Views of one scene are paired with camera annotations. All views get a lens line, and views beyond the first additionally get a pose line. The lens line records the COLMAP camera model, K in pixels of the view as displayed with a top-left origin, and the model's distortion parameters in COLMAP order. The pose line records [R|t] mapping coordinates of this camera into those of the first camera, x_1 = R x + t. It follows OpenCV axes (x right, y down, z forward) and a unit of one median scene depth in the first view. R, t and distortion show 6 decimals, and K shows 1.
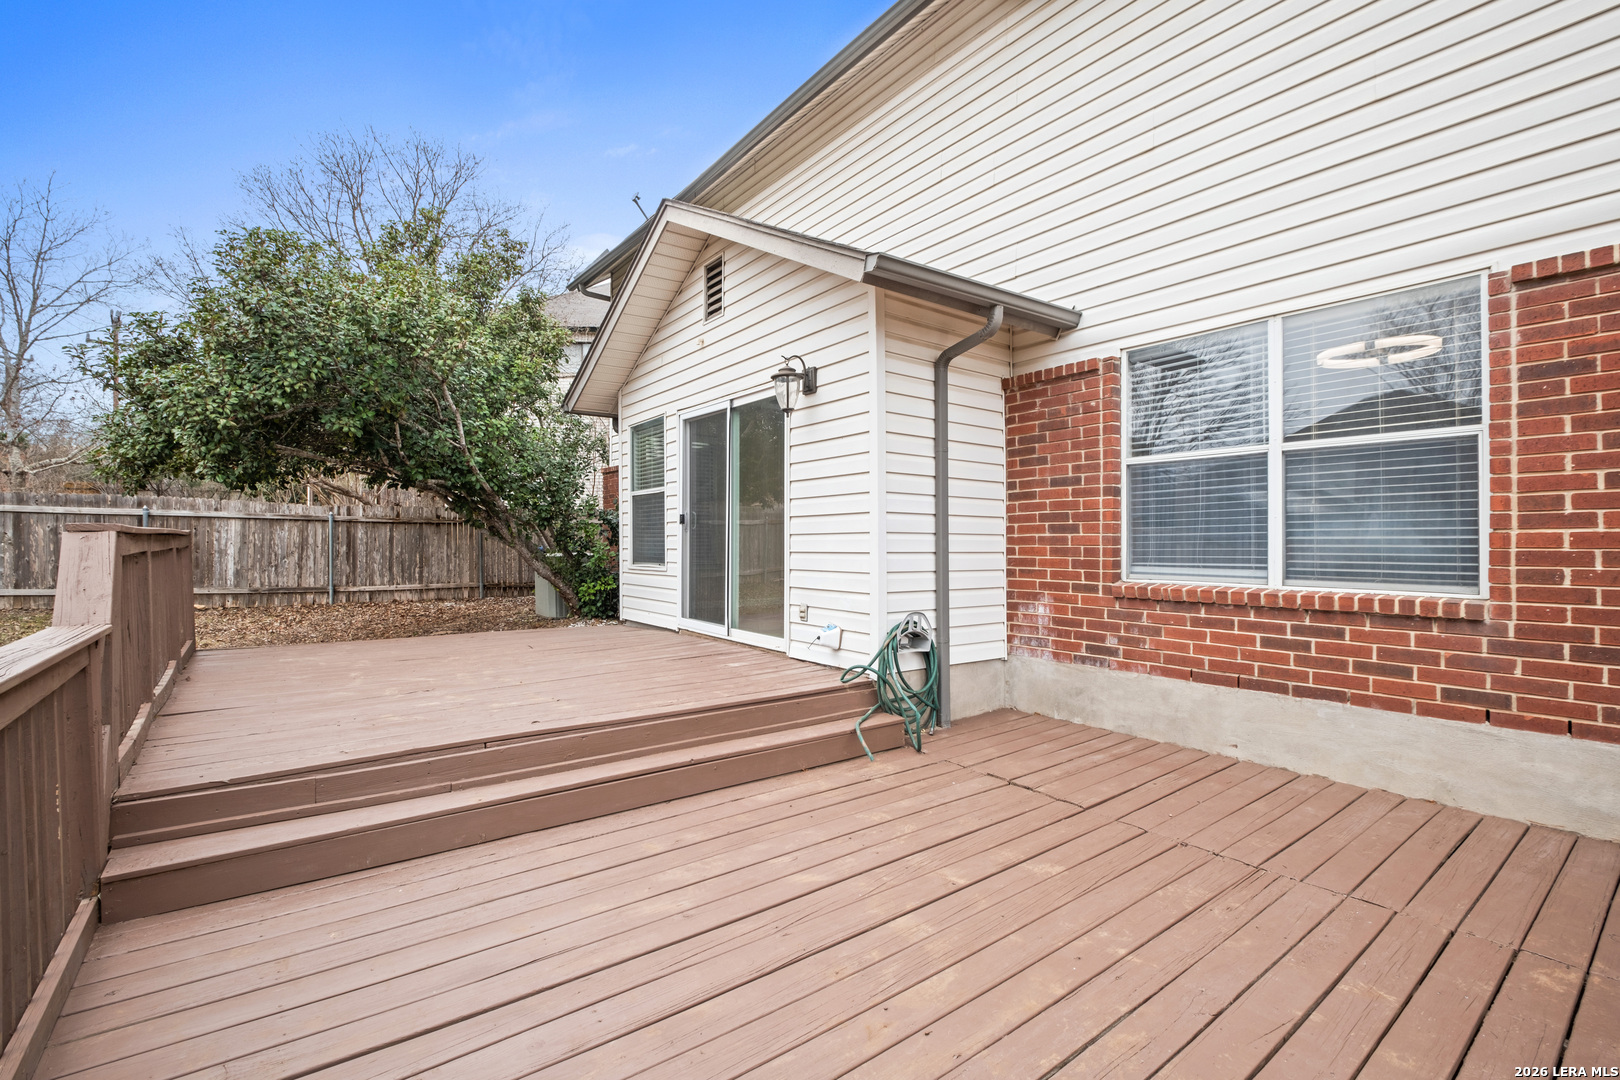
lens RADIAL K [[723.8, 0, 802.4], [0, 723.8, 539.1], [0, 0, 1]] dist [-0.003388, -0.000538]
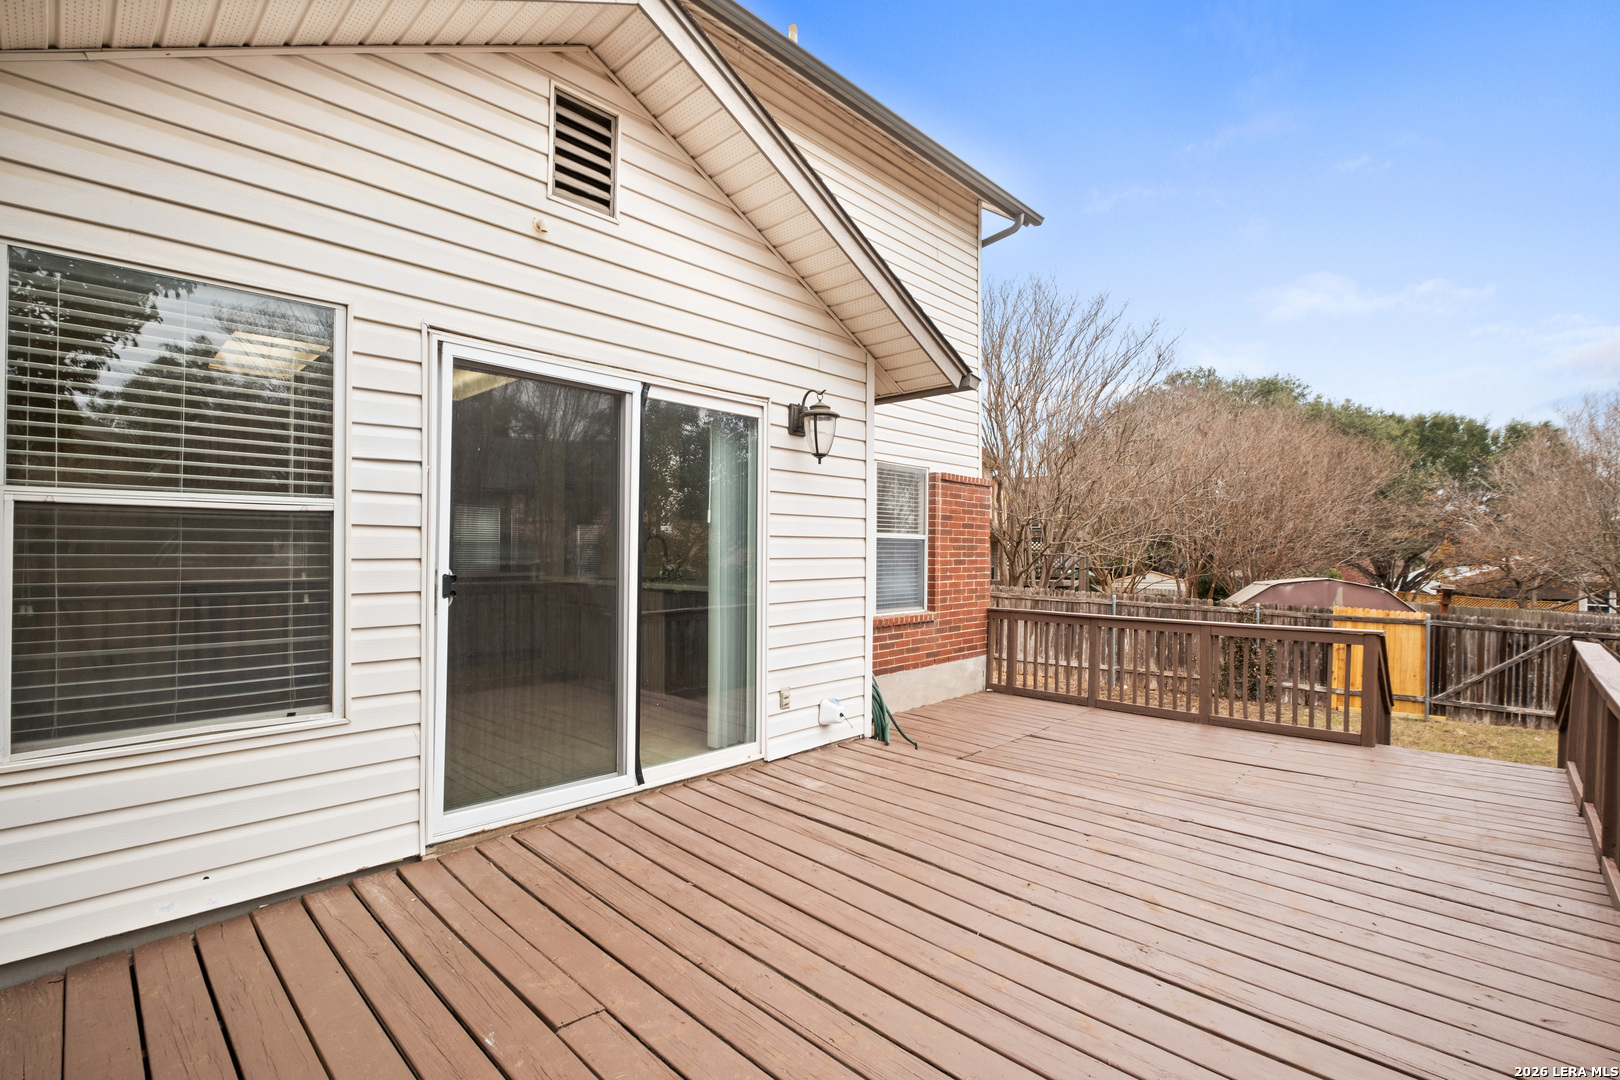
lens RADIAL K [[726.3, 0, 807.4], [0, 726.3, 559.9], [0, 0, 1]] dist [0.000260, -0.000013]
pose [[-0.159815, -0.006184, 0.987128, -0.667665], [-0.002873, 0.999979, 0.005799, -0.049044], [-0.987143, -0.001910, -0.159829, 0.909640]]
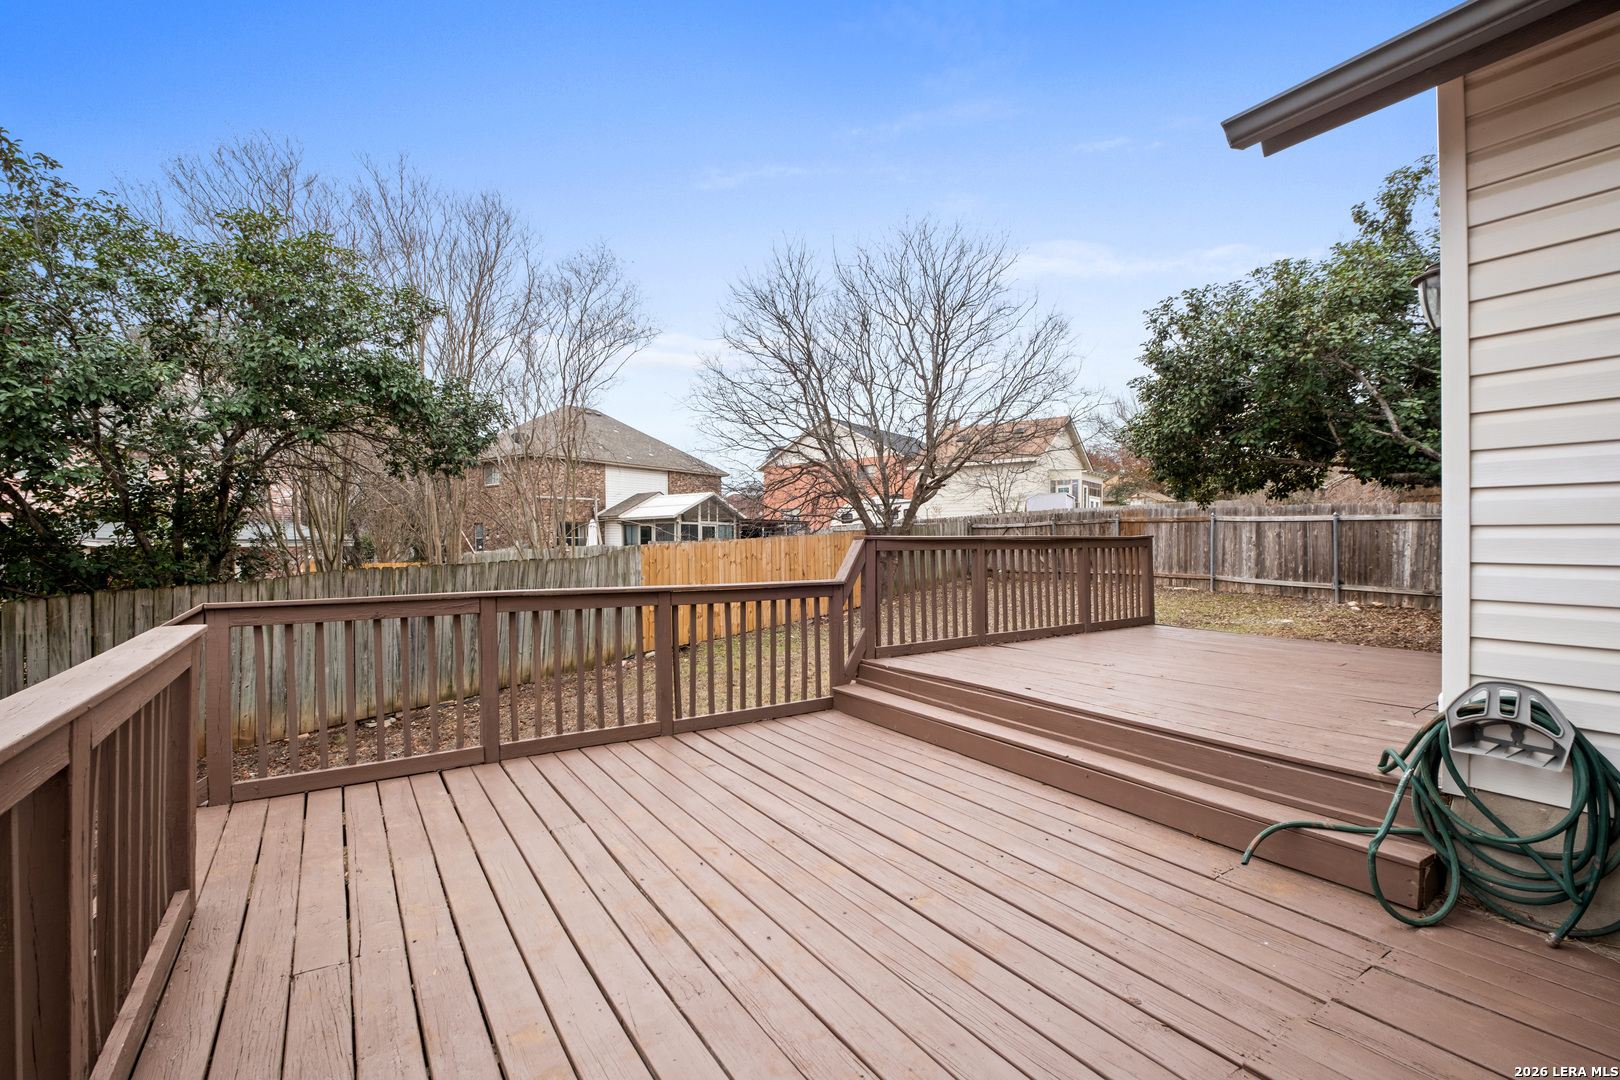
lens RADIAL K [[723.8, 0, 802.4], [0, 723.8, 539.1], [0, 0, 1]] dist [-0.003388, -0.000538]
pose [[-0.079989, -0.007278, -0.996769, 0.529649], [0.004706, 0.999959, -0.007679, 0.002478], [0.996785, -0.005305, -0.079951, 0.419073]]
